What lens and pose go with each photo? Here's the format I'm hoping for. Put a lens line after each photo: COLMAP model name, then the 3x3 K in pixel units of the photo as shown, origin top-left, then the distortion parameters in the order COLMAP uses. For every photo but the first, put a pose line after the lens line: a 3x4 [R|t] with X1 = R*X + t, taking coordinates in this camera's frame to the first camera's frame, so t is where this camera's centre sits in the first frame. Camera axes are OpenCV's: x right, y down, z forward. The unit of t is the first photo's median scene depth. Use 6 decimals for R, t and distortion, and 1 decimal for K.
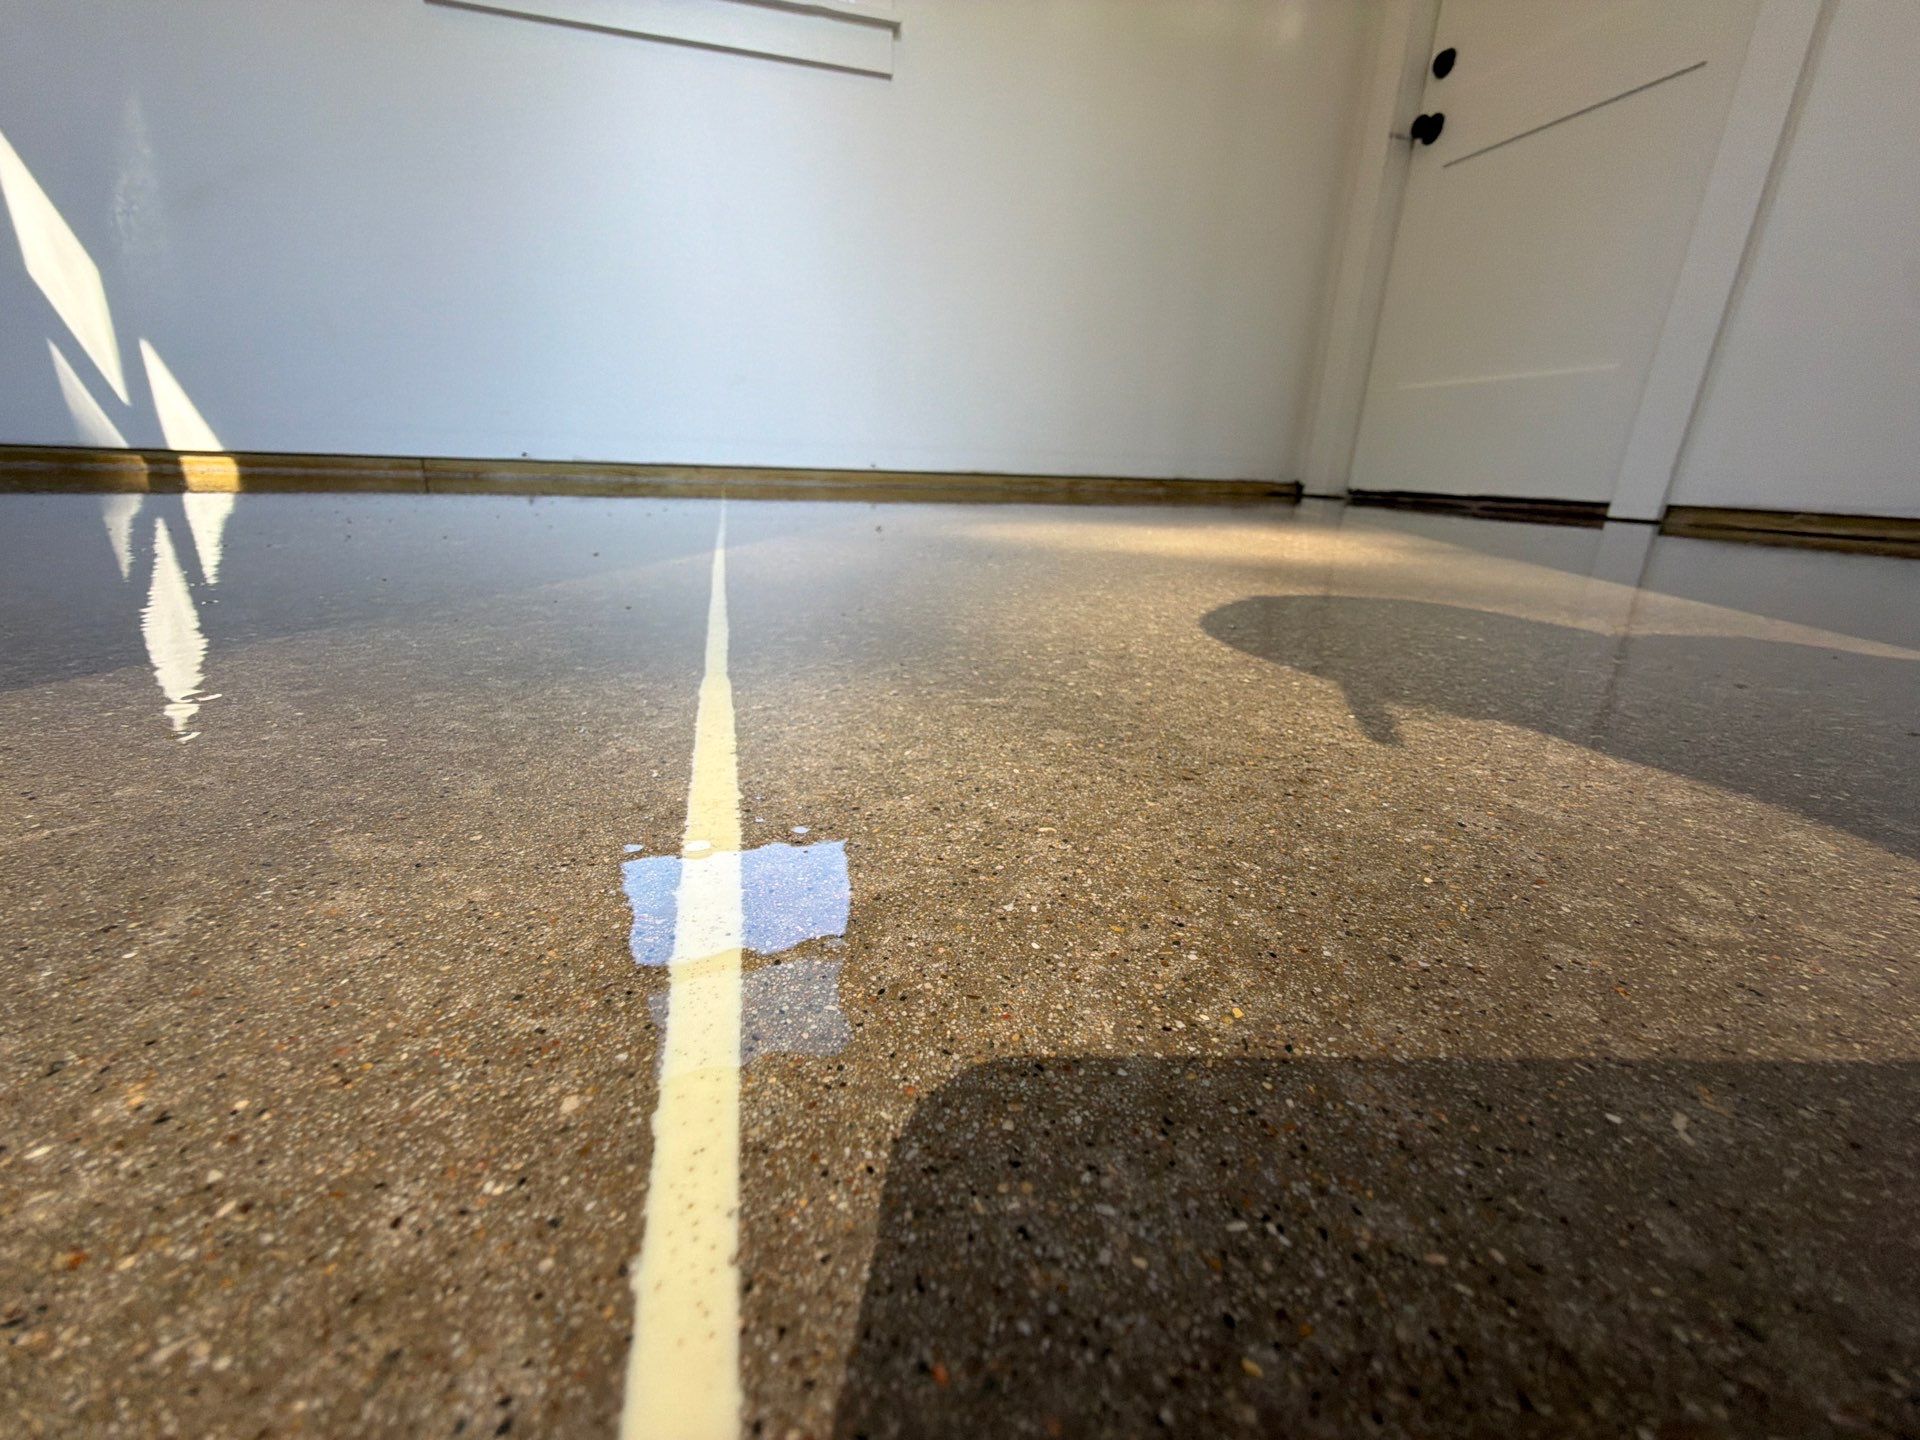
lens RADIAL K [[765.7, 0, 965.8], [0, 765.7, 718.2], [0, 0, 1]] dist [-0.000065, 0.000242]
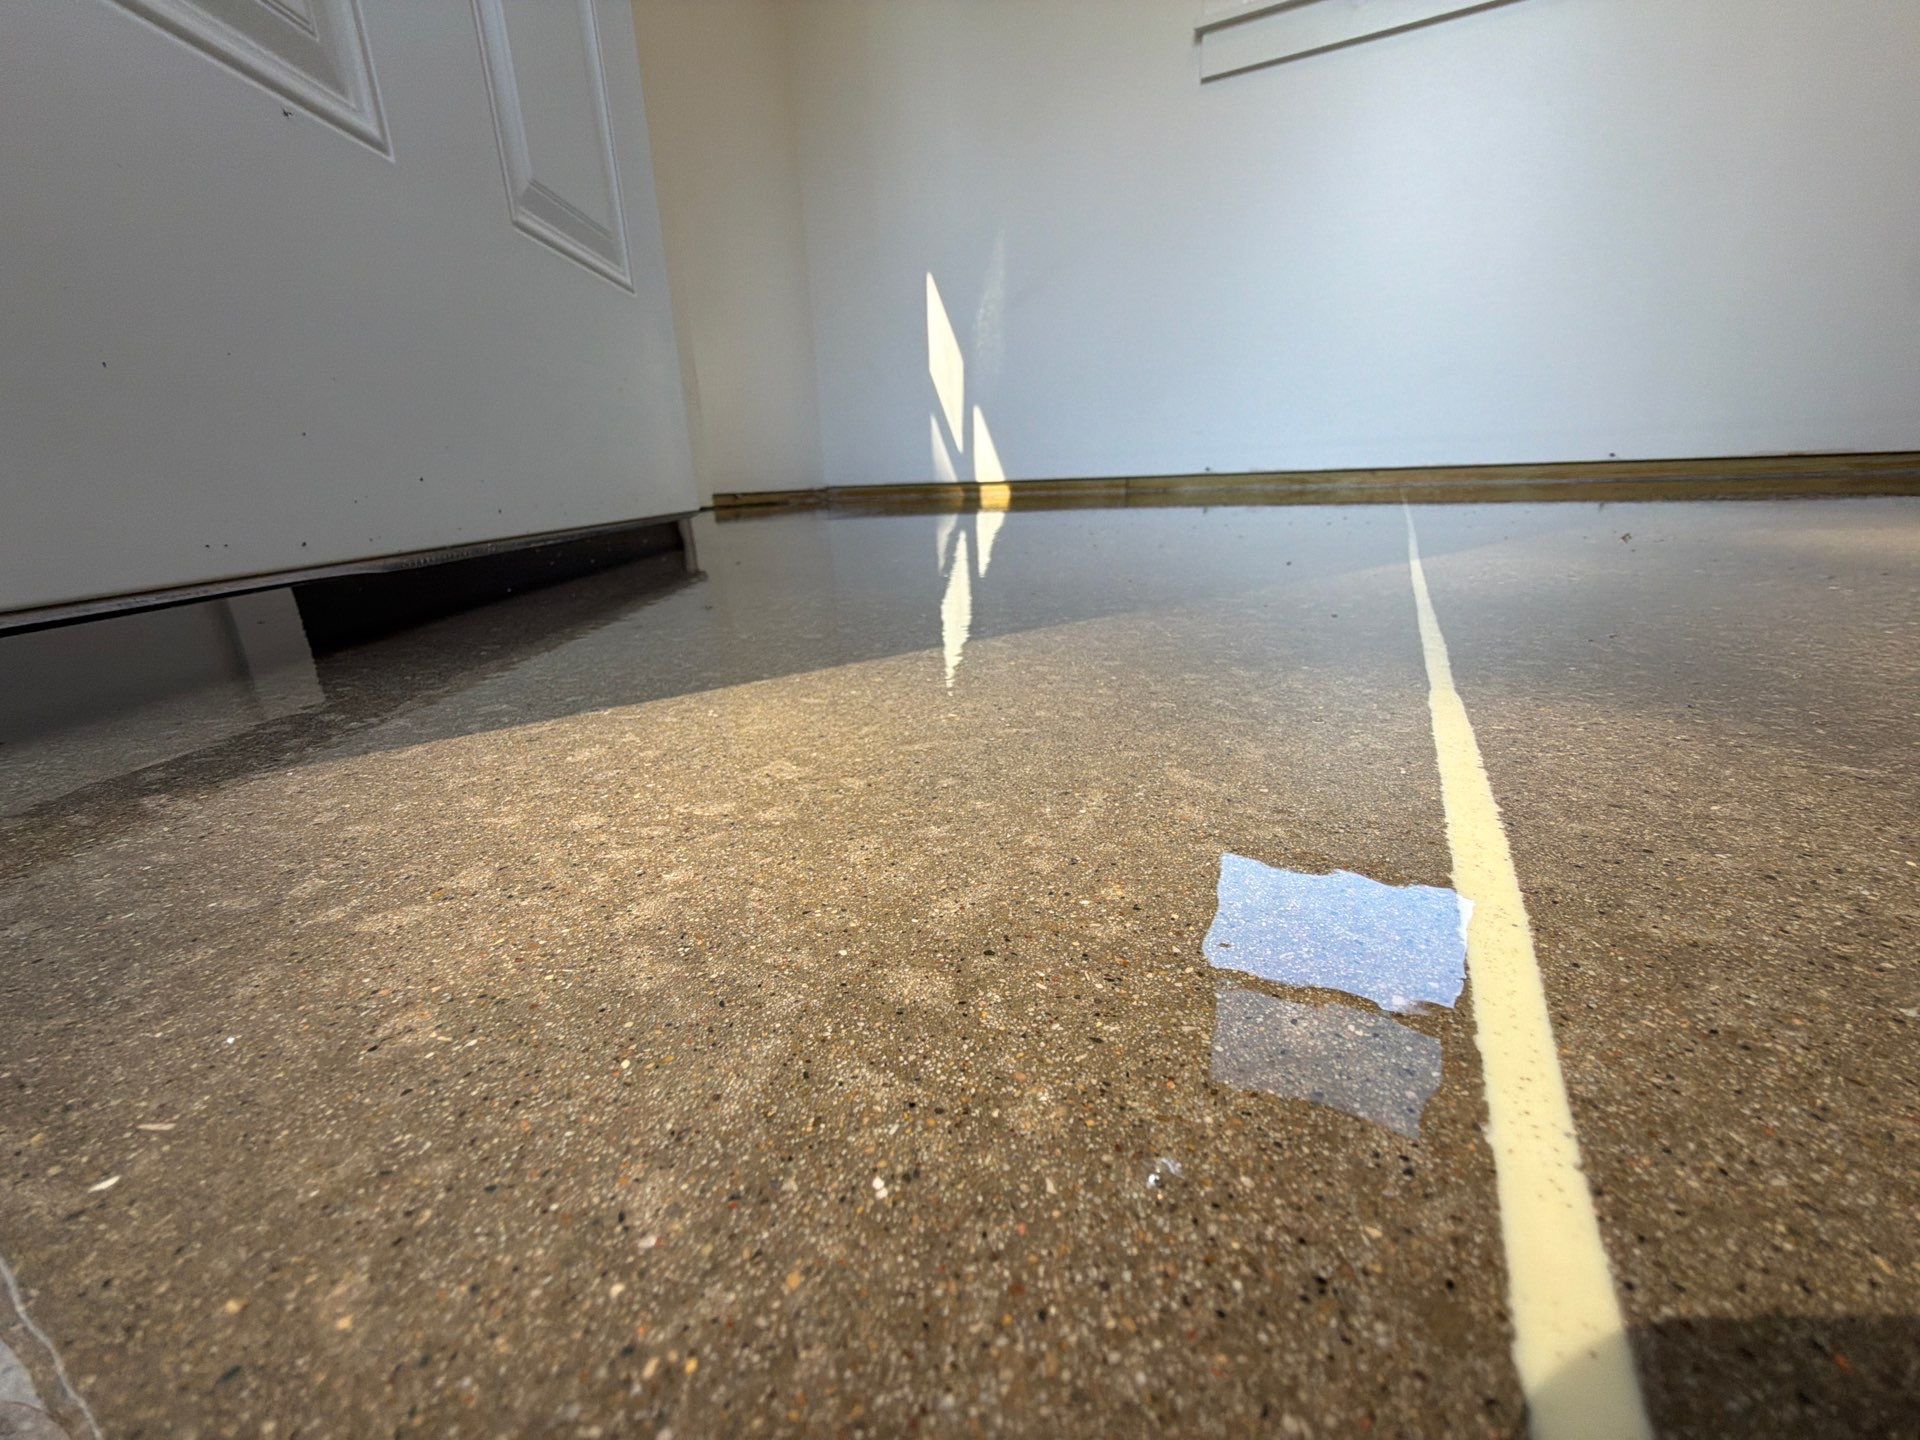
lens RADIAL K [[765.7, 0, 961.3], [0, 765.7, 725.0], [0, 0, 1]] dist [-0.000065, 0.000242]
pose [[0.709910, 0.164100, -0.684908, -0.105012], [-0.163011, 0.984355, 0.066883, 0.034441], [0.685168, 0.064167, 0.725553, -0.224500]]
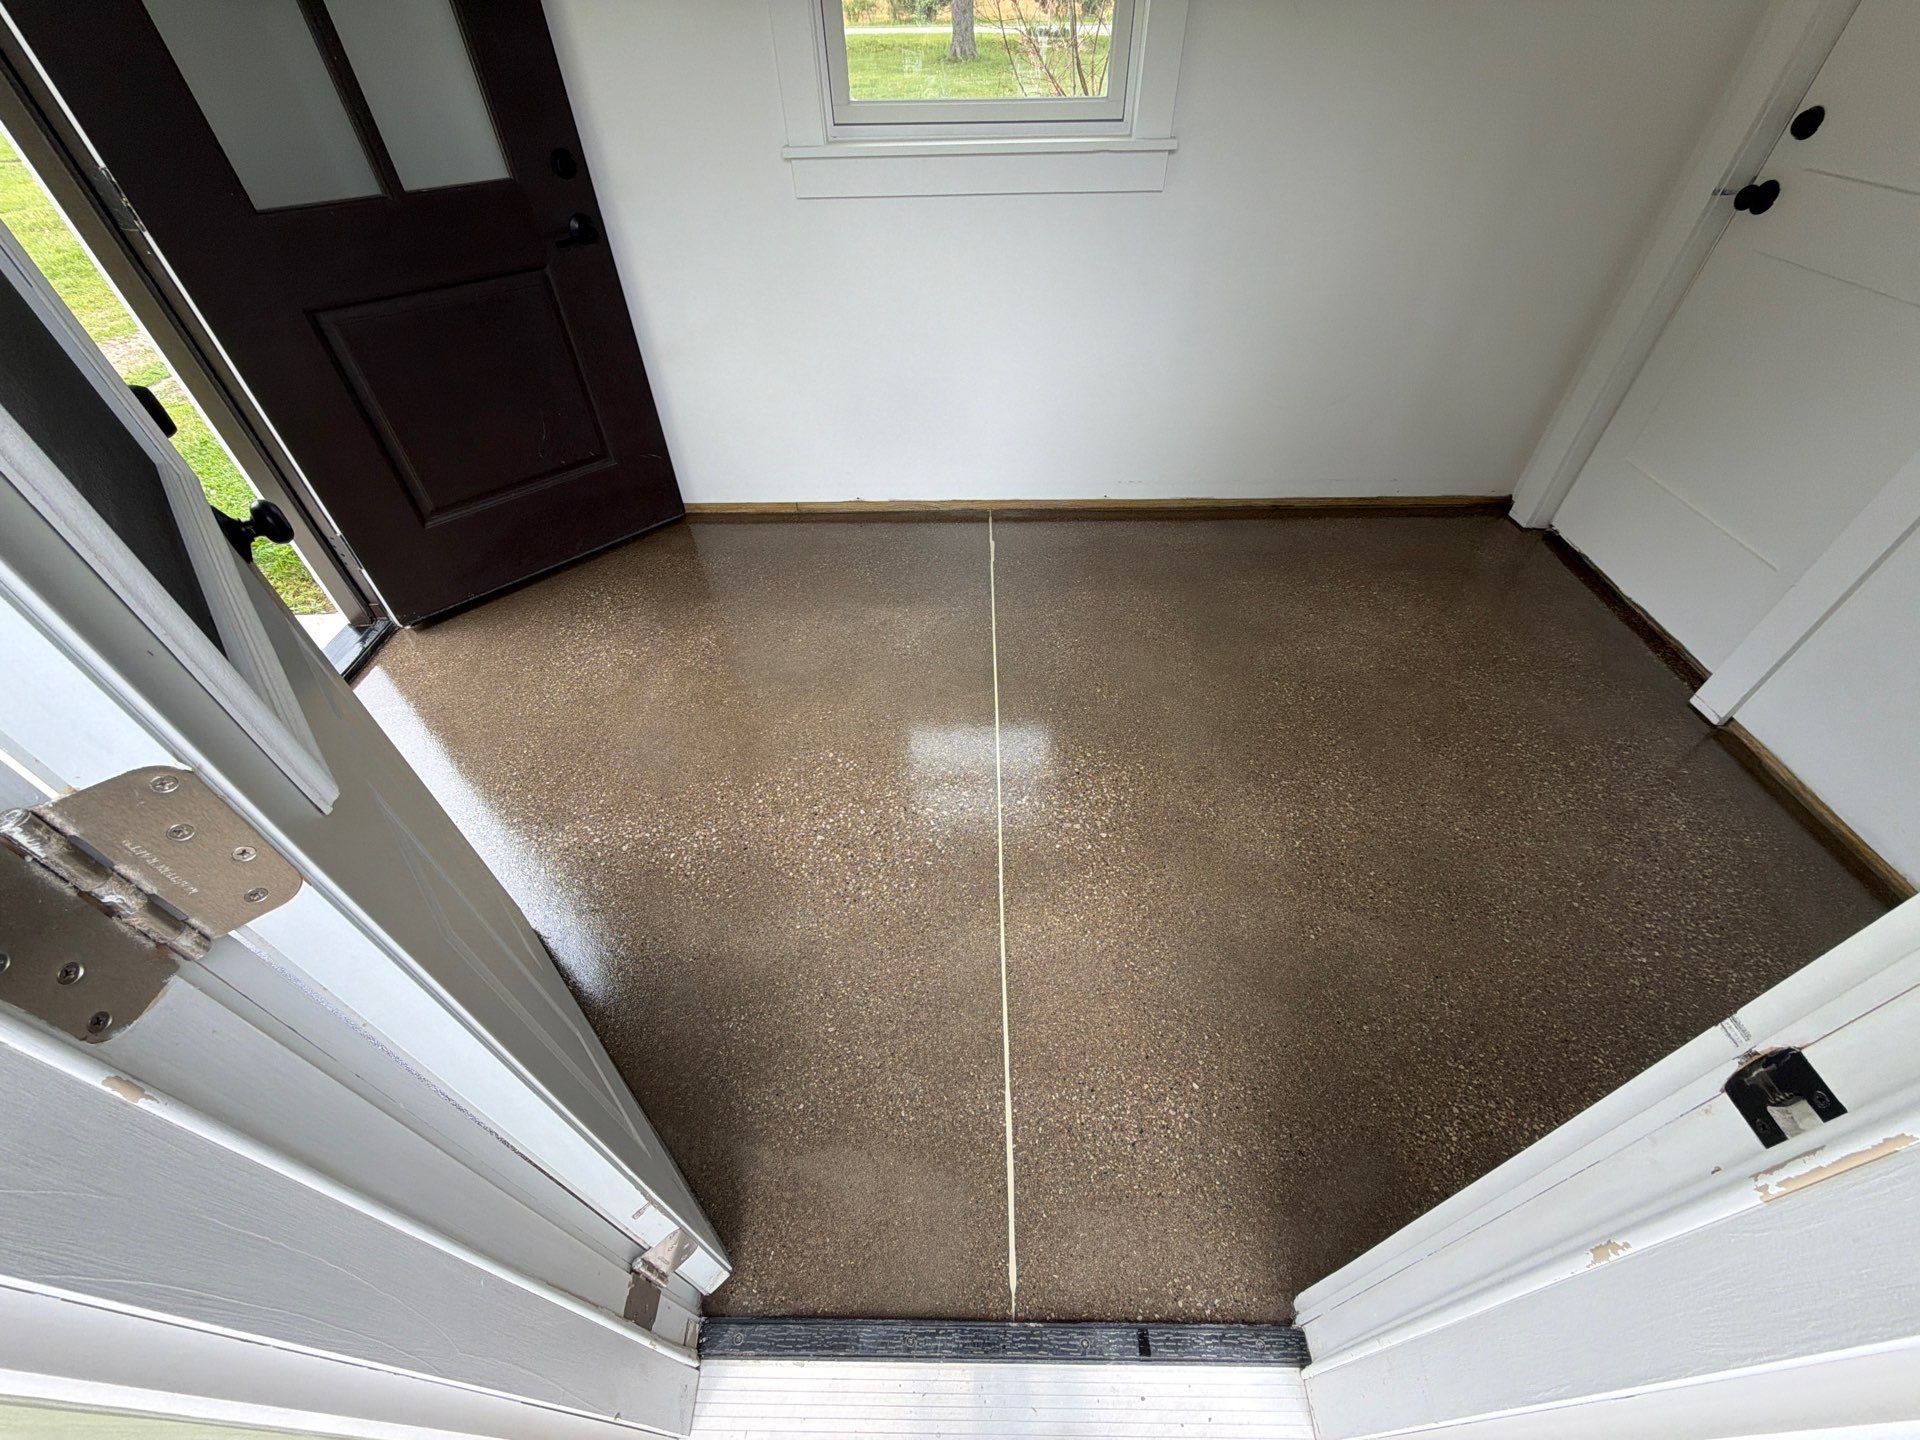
lens RADIAL K [[765.7, 0, 962.5], [0, 765.7, 717.1], [0, 0, 1]] dist [-0.000065, 0.000242]
pose [[0.954303, 0.168012, -0.247141, 0.246396], [-0.047168, 0.901311, 0.430597, -5.432233], [0.295096, -0.399263, 0.868048, -3.187446]]
